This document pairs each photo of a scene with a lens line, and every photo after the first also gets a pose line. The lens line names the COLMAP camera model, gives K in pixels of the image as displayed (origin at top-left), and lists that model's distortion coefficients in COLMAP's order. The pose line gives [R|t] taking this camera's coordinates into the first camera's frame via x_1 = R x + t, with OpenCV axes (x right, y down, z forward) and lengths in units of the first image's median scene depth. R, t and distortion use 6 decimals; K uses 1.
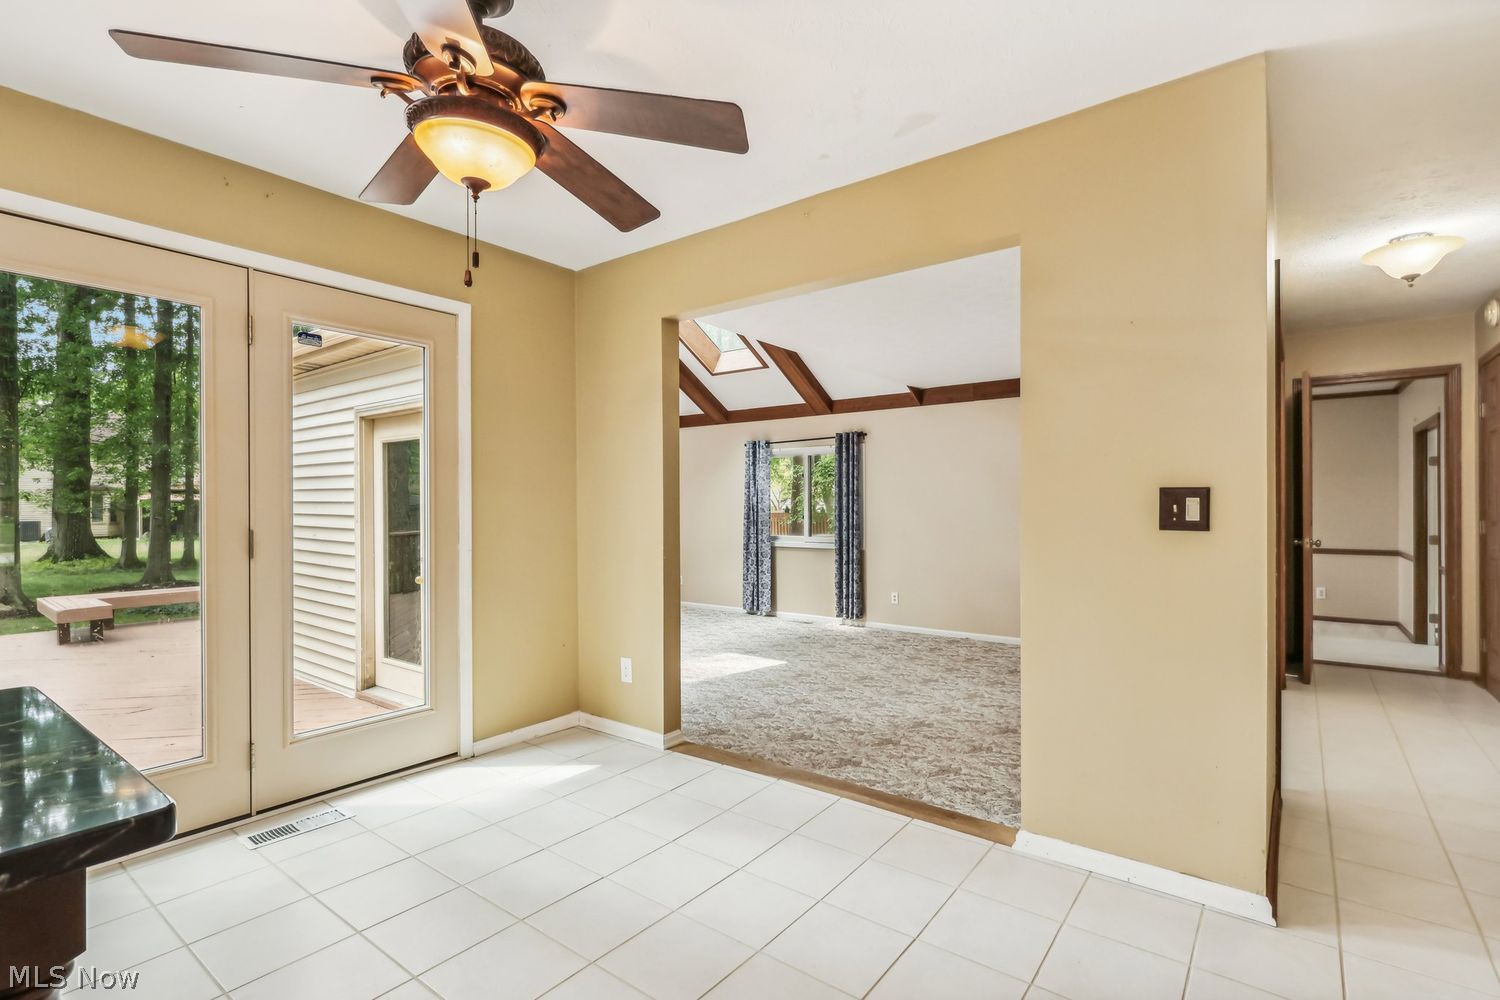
lens RADIAL K [[710.1, 0, 761.1], [0, 710.1, 497.6], [0, 0, 1]] dist [-0.002620, 0.000098]
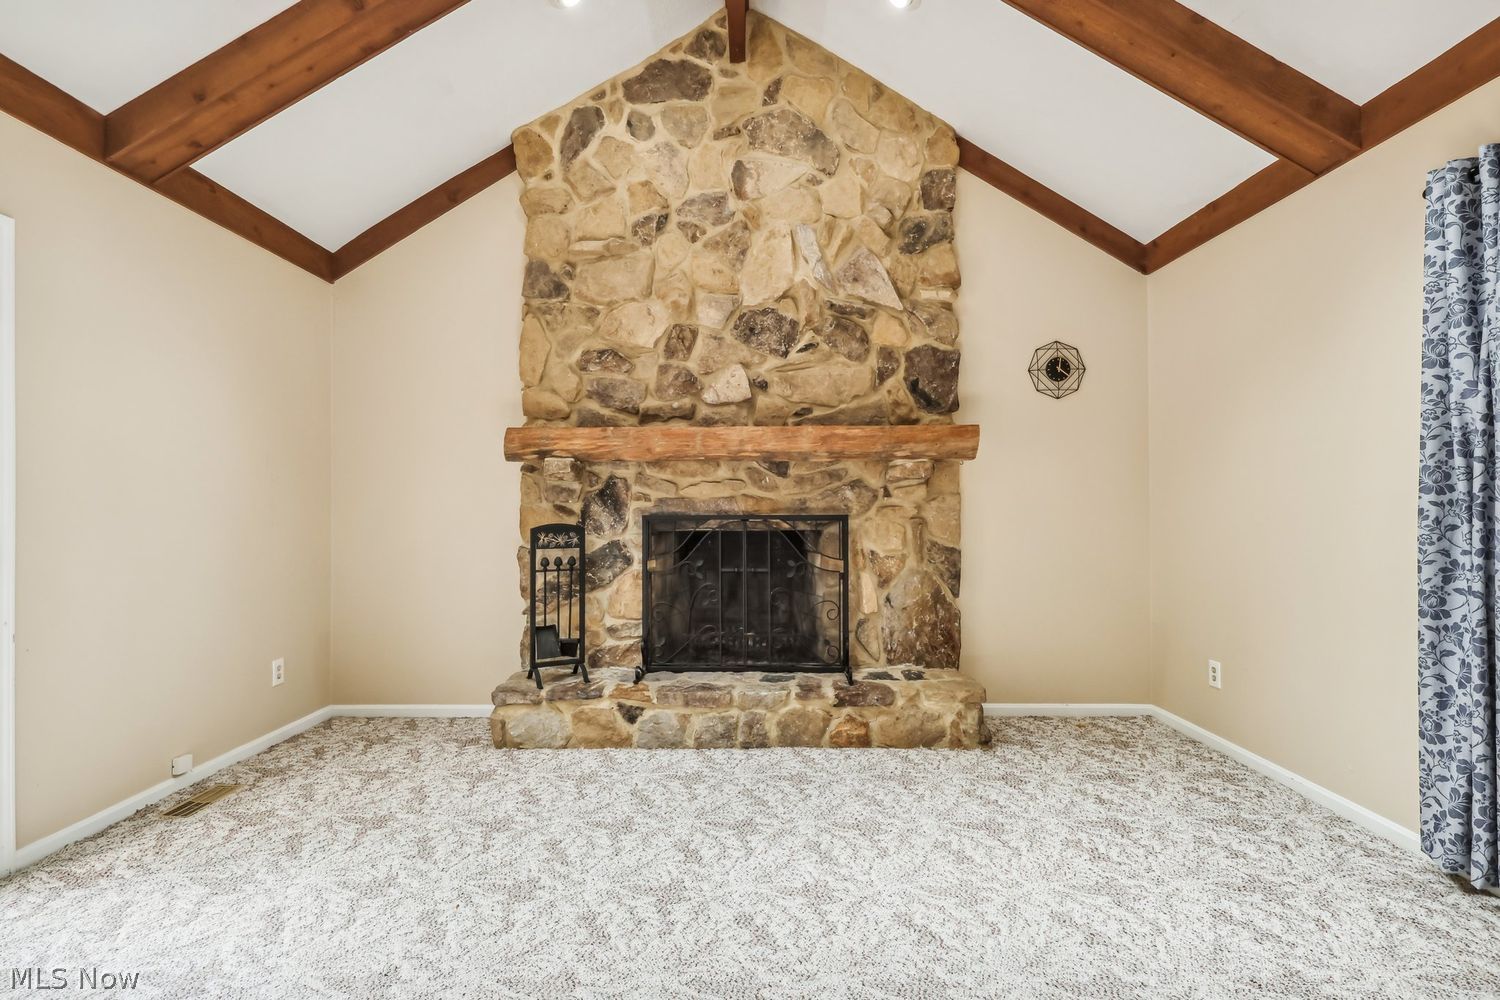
lens RADIAL K [[710.1, 0, 769.2], [0, 710.1, 500.6], [0, 0, 1]] dist [-0.002620, 0.000098]
pose [[0.600370, -0.003192, -0.799716, 0.041317], [0.010585, 0.999936, 0.003955, 0.033075], [0.799652, -0.010839, 0.600365, 0.739444]]
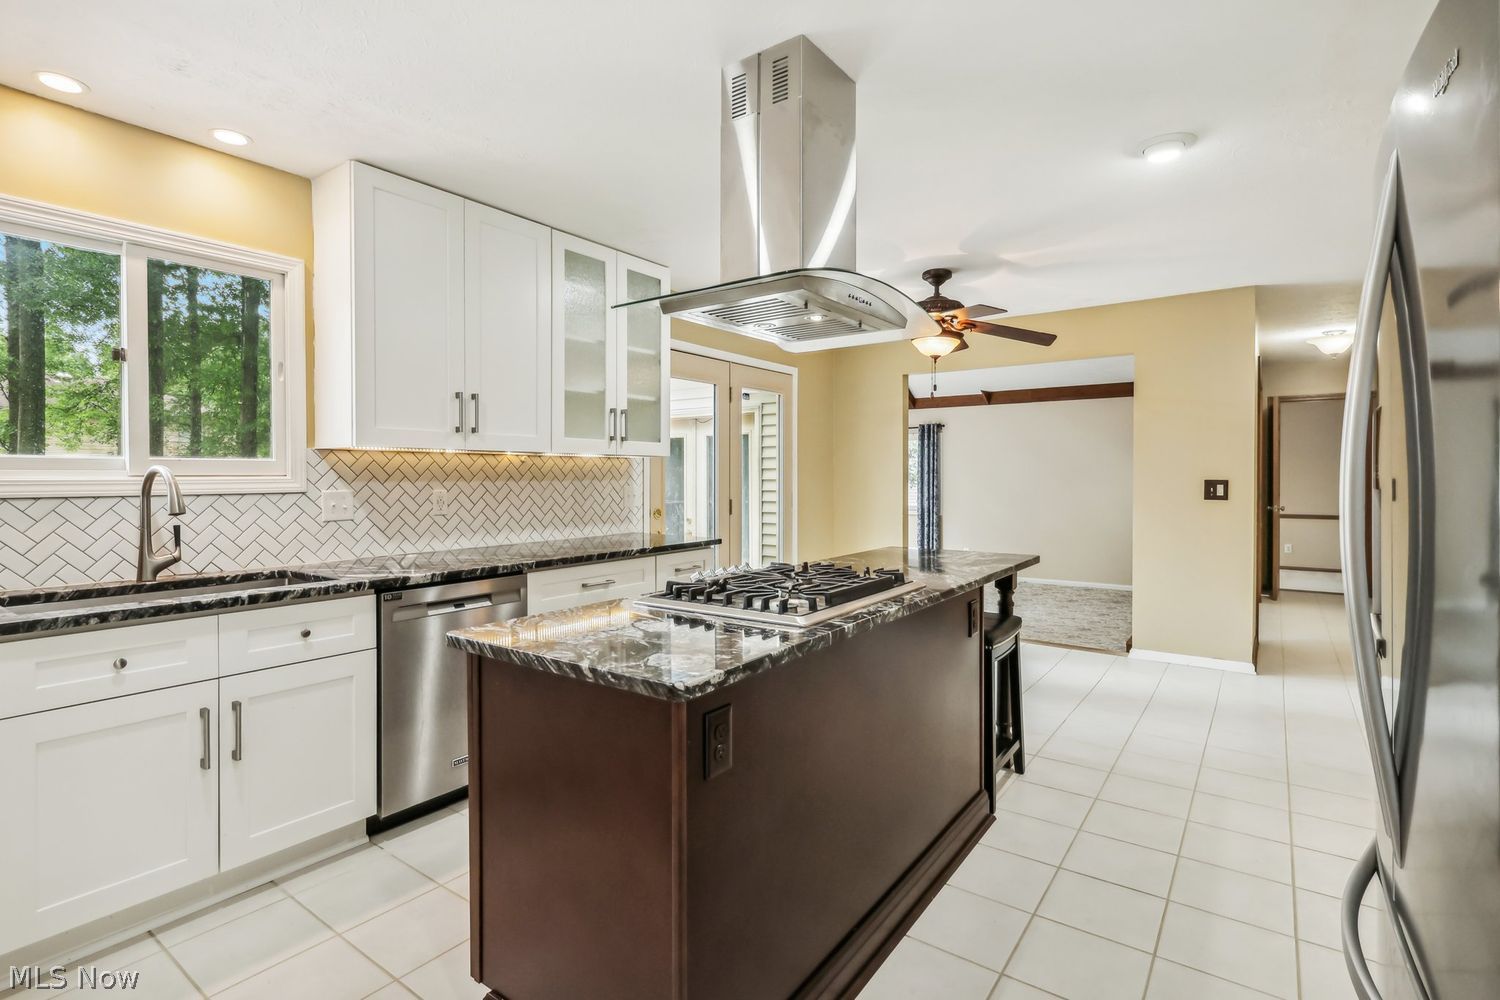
lens RADIAL K [[710.1, 0, 772.9], [0, 710.1, 478.1], [0, 0, 1]] dist [-0.002620, 0.000098]
pose [[0.999380, 0.001413, 0.035166, -0.205802], [-0.001924, 0.999893, 0.014510, -0.012313], [-0.035141, -0.014569, 0.999276, -0.274578]]
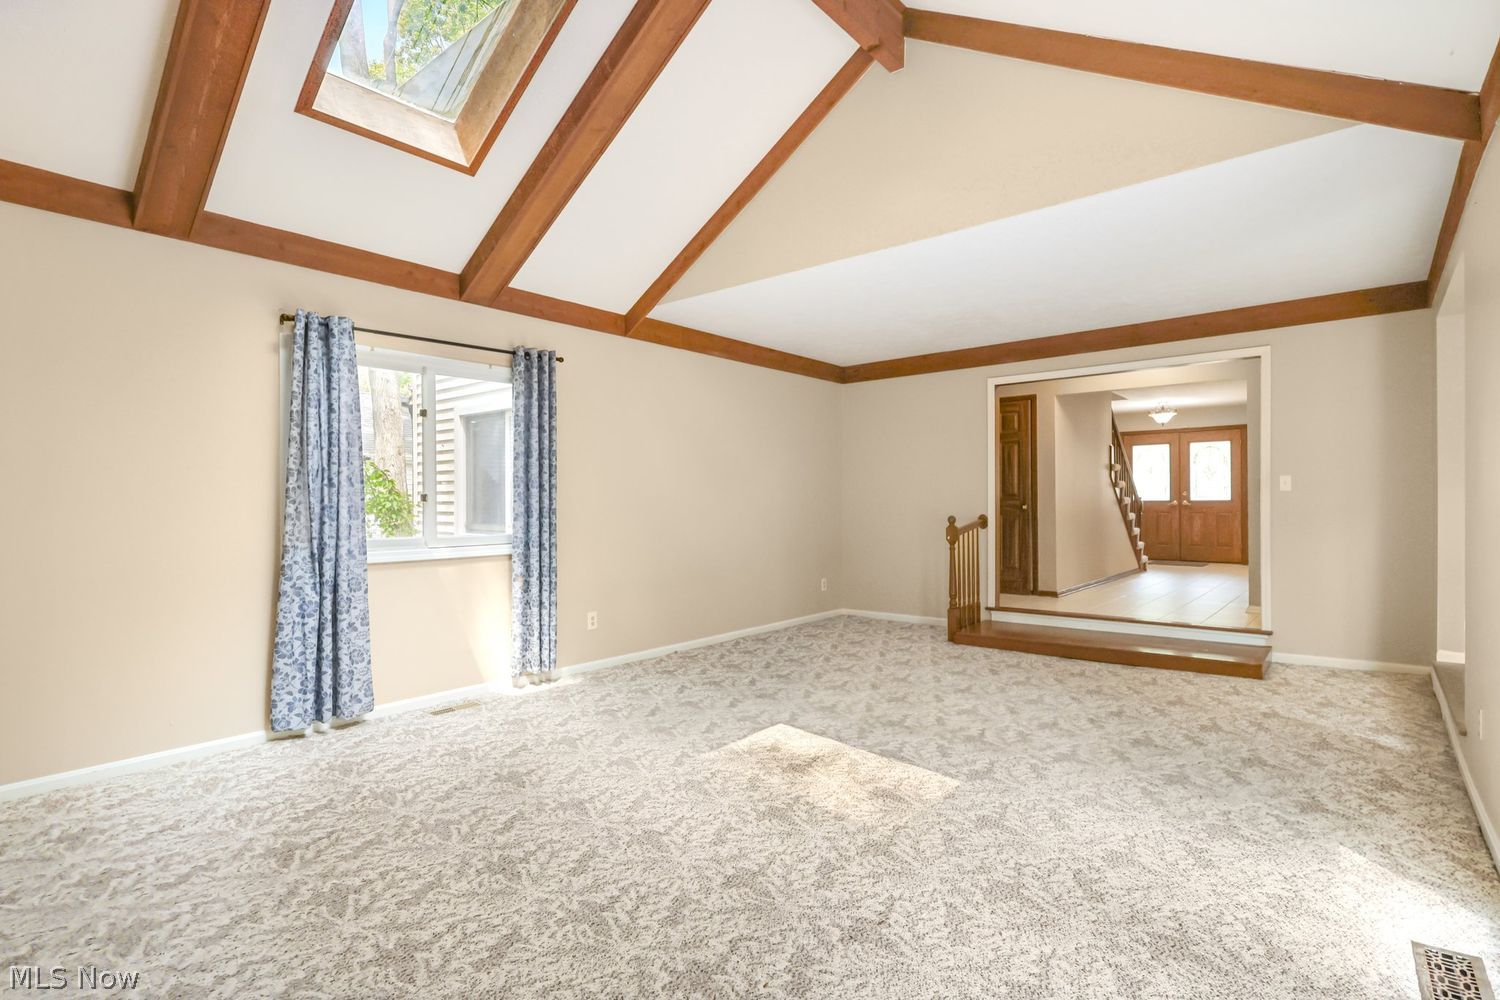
lens RADIAL K [[710.1, 0, 767.5], [0, 710.1, 527.3], [0, 0, 1]] dist [-0.002620, 0.000098]
pose [[0.065691, -0.031878, 0.997331, -0.443759], [-0.004996, 0.999467, 0.032276, 0.033352], [-0.997827, -0.007103, 0.065497, 0.785963]]
